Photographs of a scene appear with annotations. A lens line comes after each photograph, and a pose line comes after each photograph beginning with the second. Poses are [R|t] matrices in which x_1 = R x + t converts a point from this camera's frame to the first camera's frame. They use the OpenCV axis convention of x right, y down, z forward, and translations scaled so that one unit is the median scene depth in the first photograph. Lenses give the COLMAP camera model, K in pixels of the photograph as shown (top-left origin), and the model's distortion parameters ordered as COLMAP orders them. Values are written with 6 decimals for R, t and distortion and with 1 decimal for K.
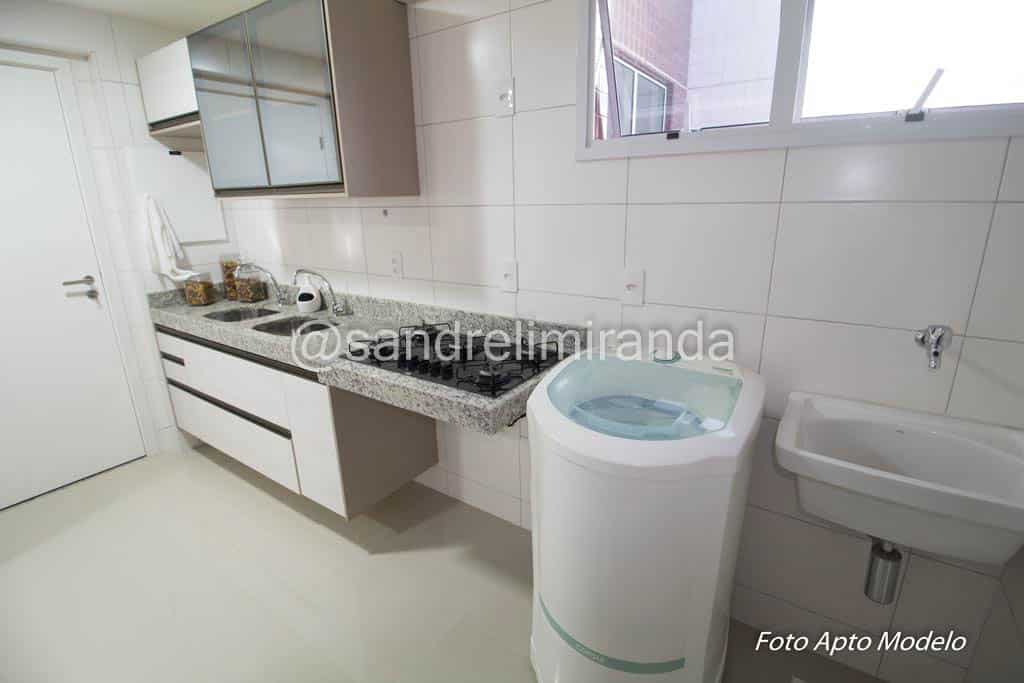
lens RADIAL K [[470.0, 0, 517.6], [0, 470.0, 337.3], [0, 0, 1]] dist [0.011873, -0.001694]
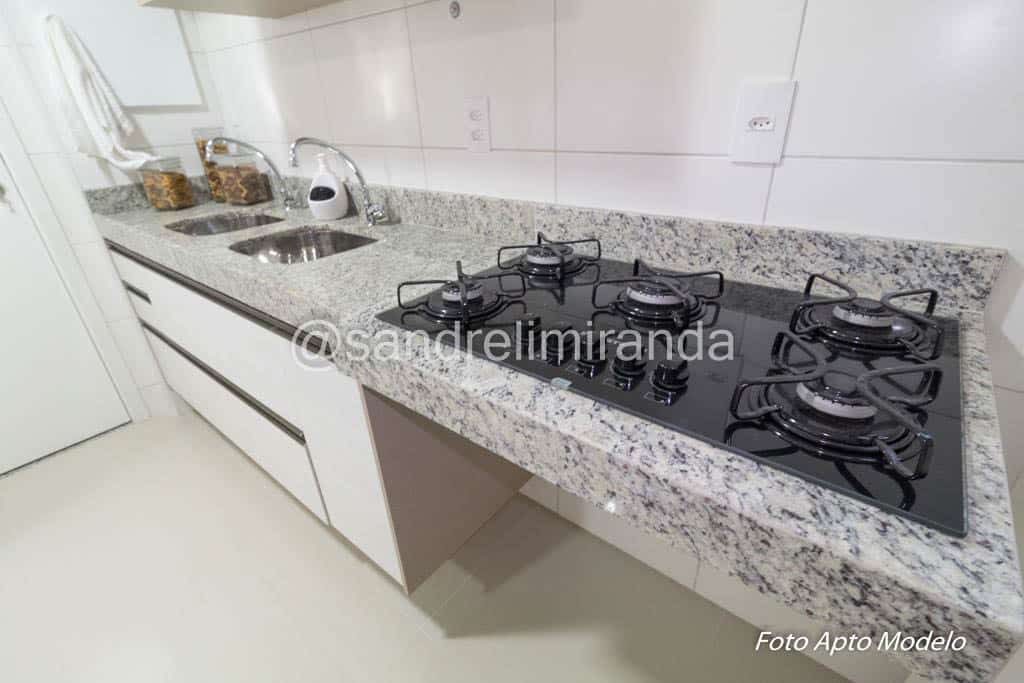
lens RADIAL K [[470.0, 0, 517.6], [0, 470.0, 337.3], [0, 0, 1]] dist [0.011873, -0.001694]
pose [[0.996002, 0.017058, -0.087682, -0.145827], [-0.000919, 0.983501, 0.180902, -0.014275], [0.089321, -0.180098, 0.979585, 0.401808]]
